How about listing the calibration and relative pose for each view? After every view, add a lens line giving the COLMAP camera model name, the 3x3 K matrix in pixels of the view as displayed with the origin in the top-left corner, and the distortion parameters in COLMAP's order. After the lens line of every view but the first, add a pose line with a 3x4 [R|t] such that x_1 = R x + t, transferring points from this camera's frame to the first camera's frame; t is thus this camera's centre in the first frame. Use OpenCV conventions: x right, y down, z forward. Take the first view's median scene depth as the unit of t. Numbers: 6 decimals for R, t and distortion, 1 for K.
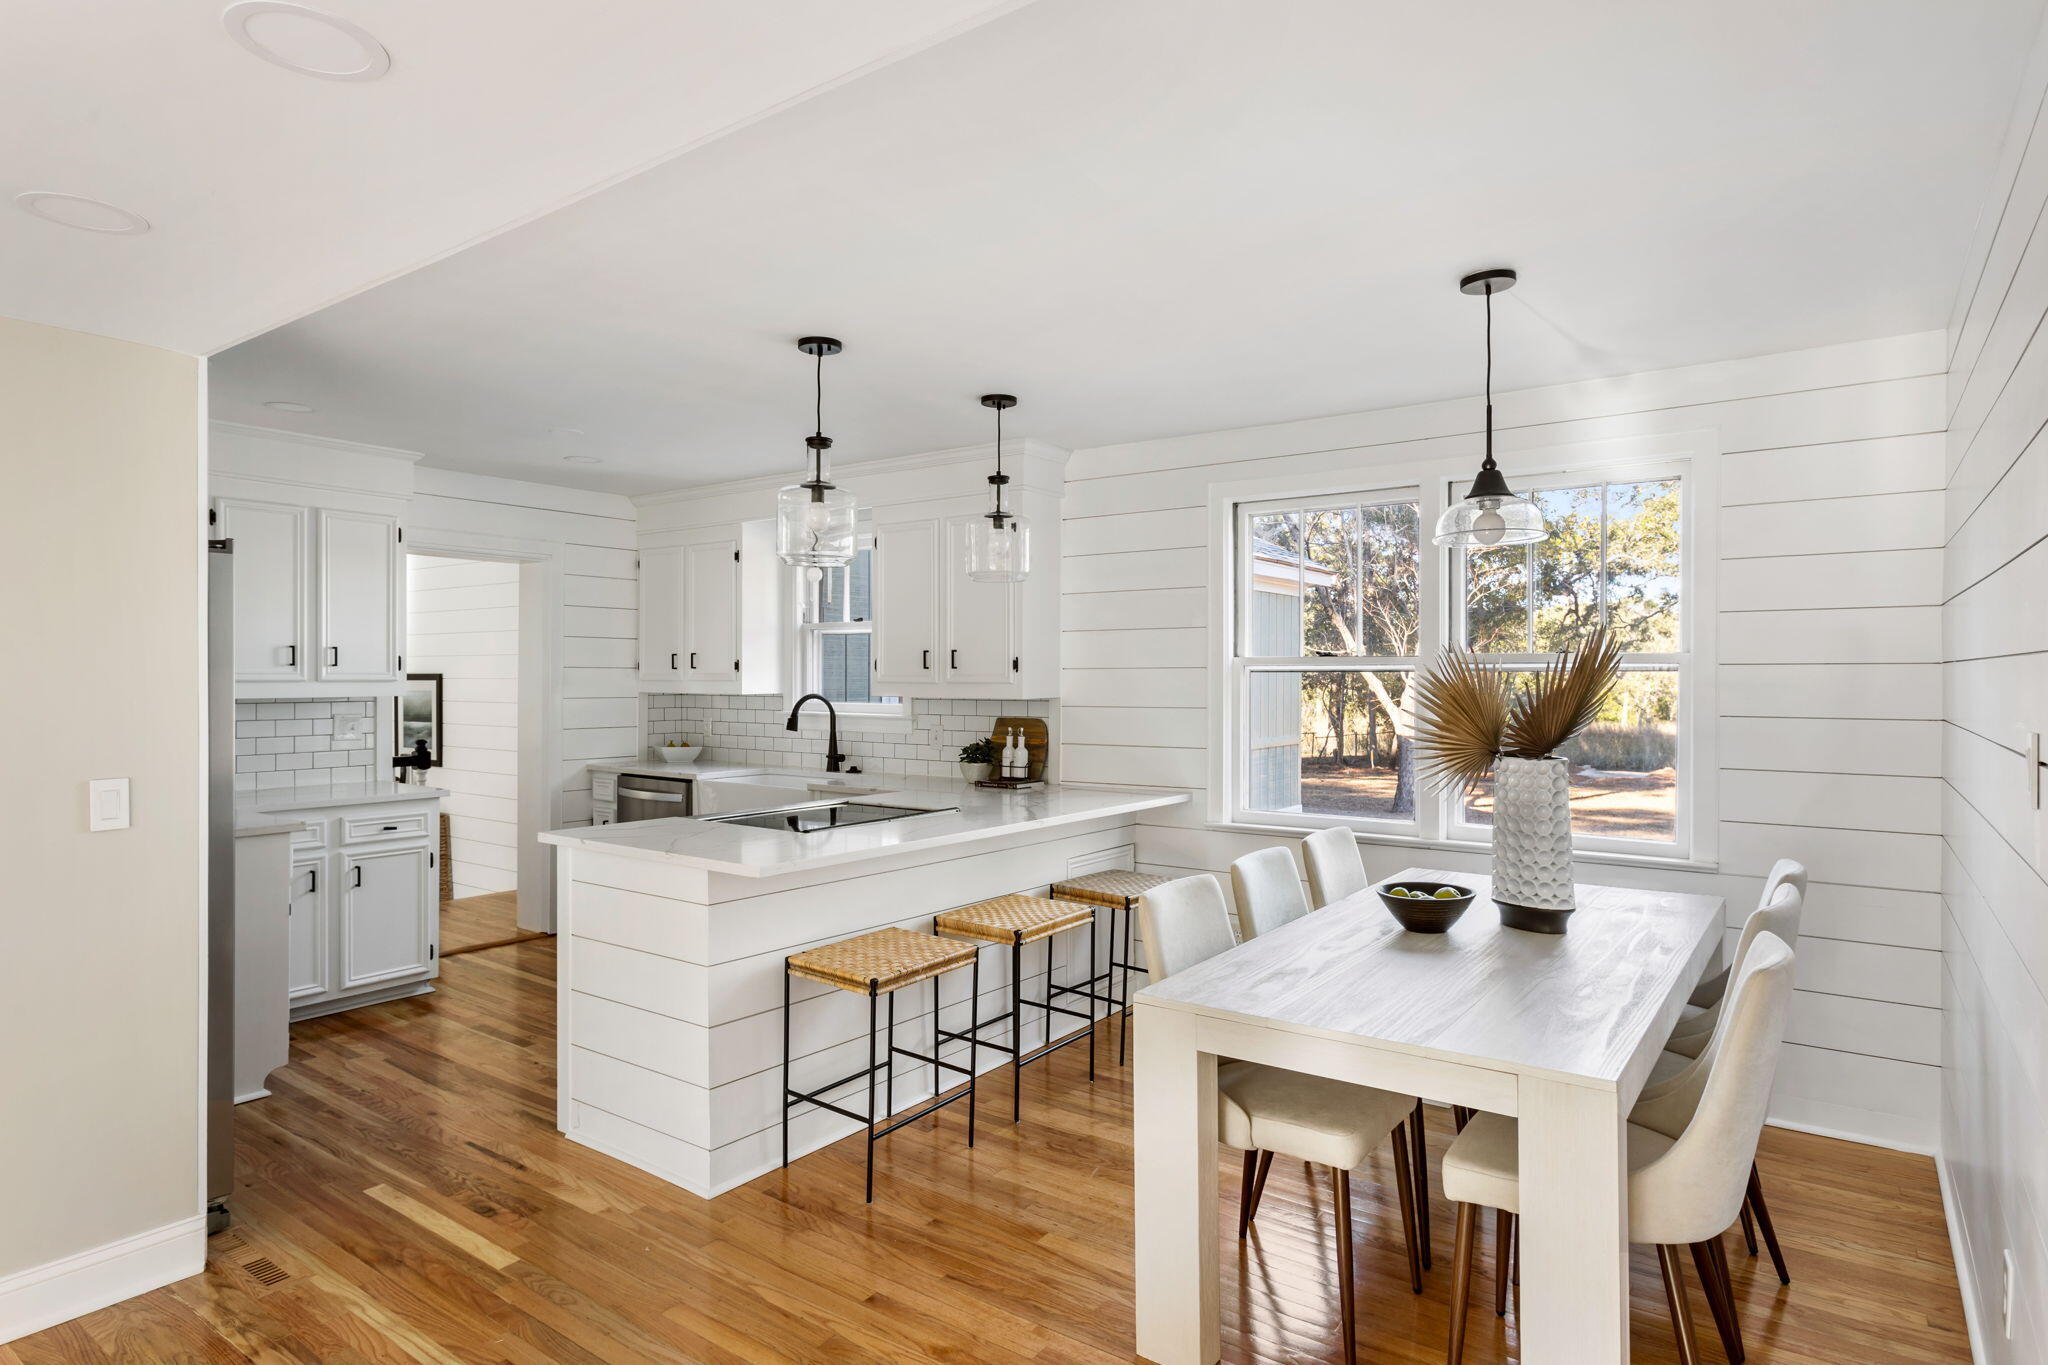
lens RADIAL K [[1134.5, 0, 1024.0], [0, 1134.5, 682.5], [0, 0, 1]] dist [-0.087323, -0.000038]
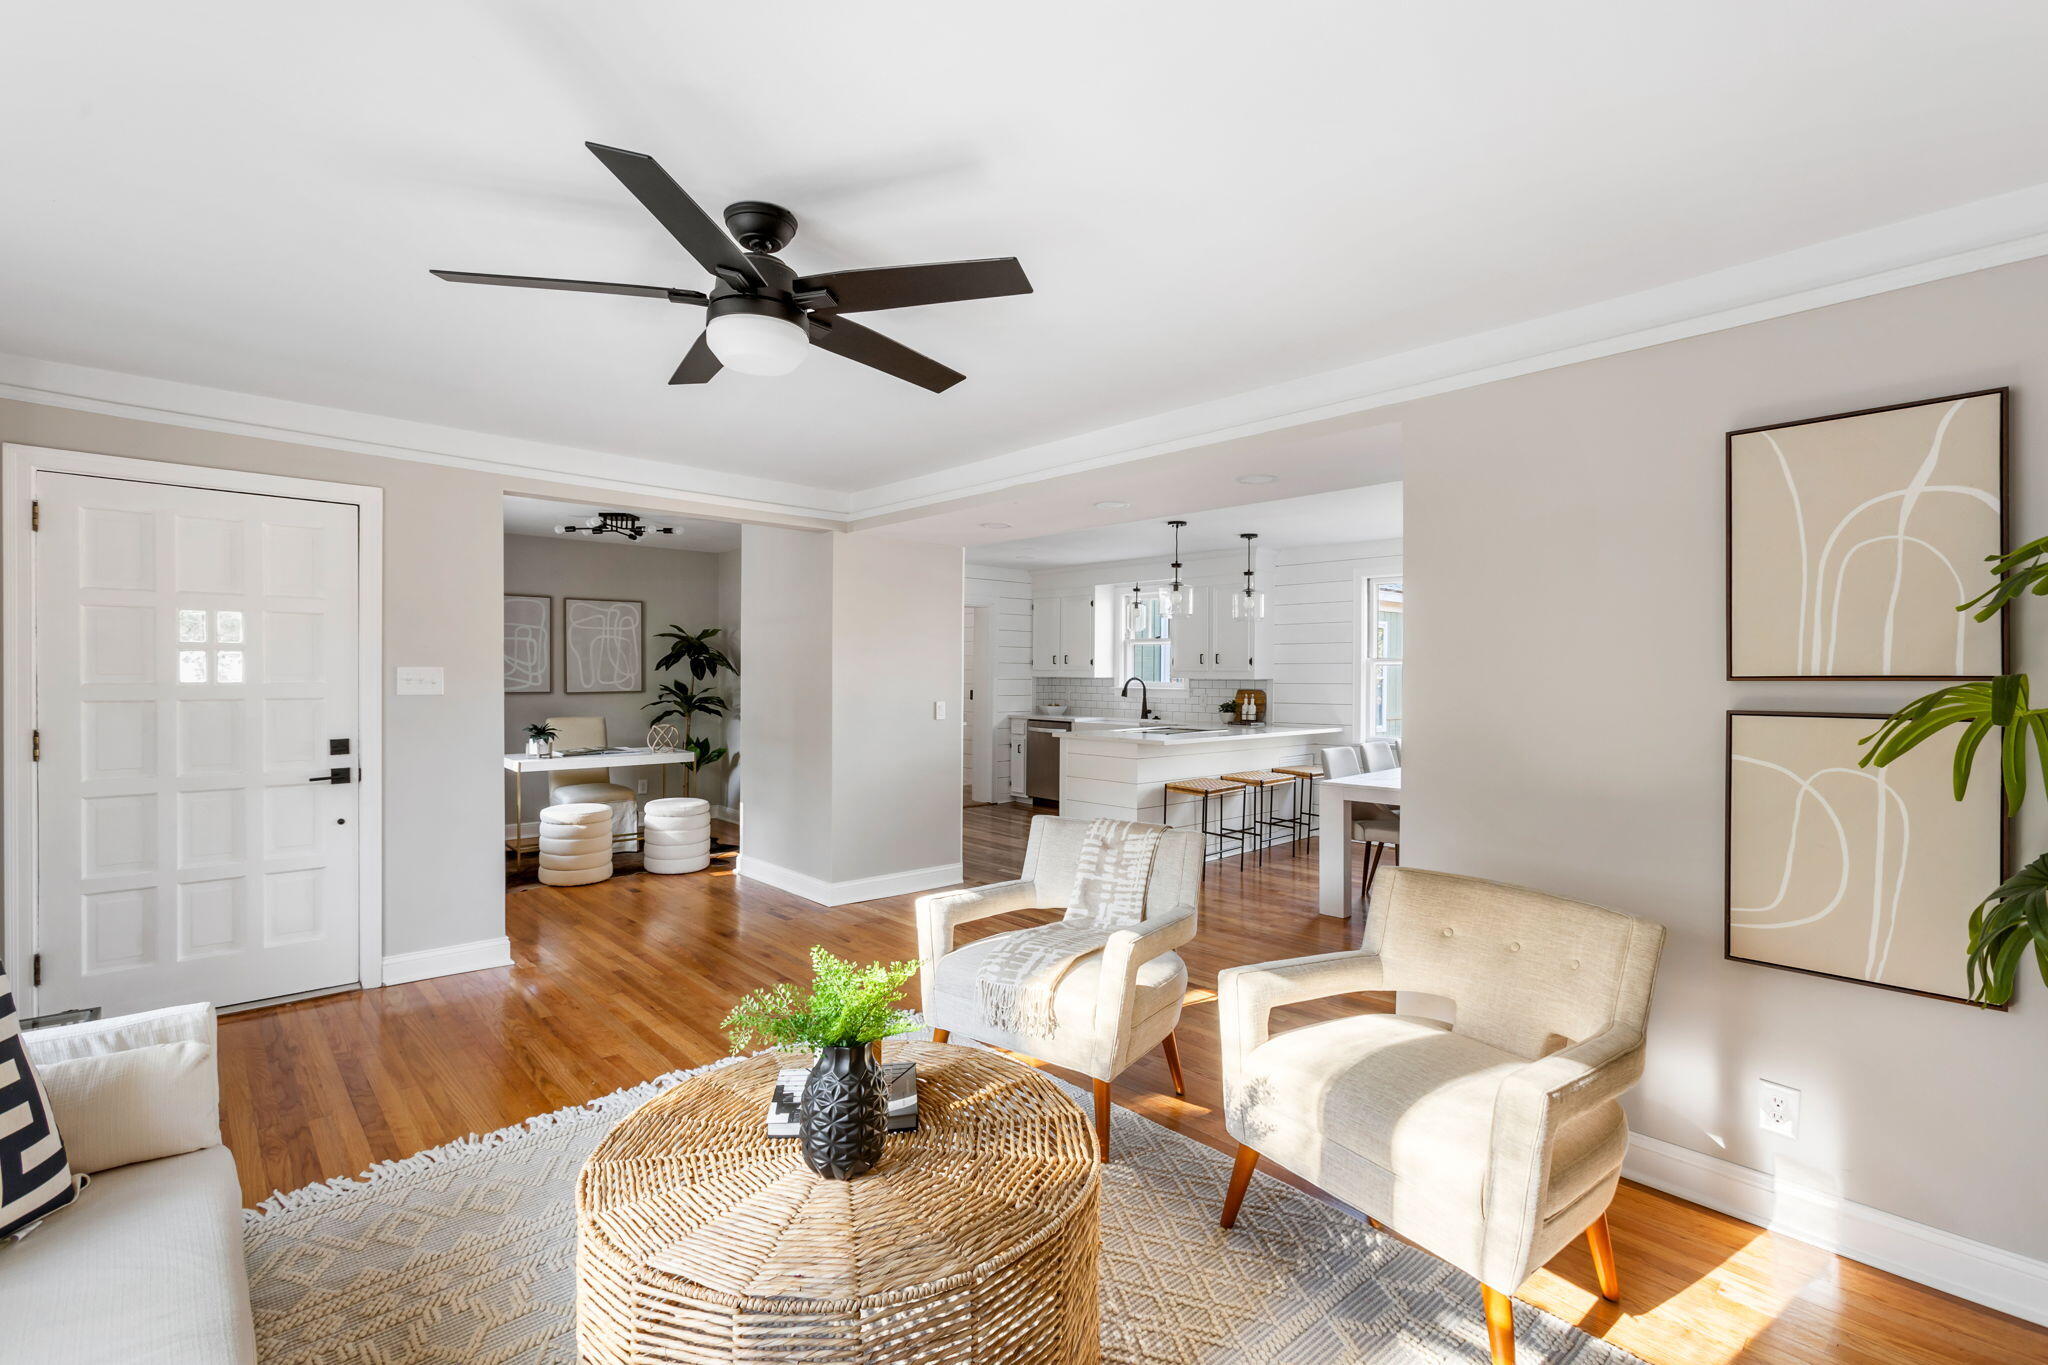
lens RADIAL K [[925.9, 0, 1024.0], [0, 925.9, 682.5], [0, 0, 1]] dist [-0.001085, 0.000026]
pose [[0.981513, 0.005356, -0.191322, -0.082724], [-0.004291, 0.999973, 0.005982, 0.012022], [0.191349, -0.005051, 0.981509, -0.624285]]
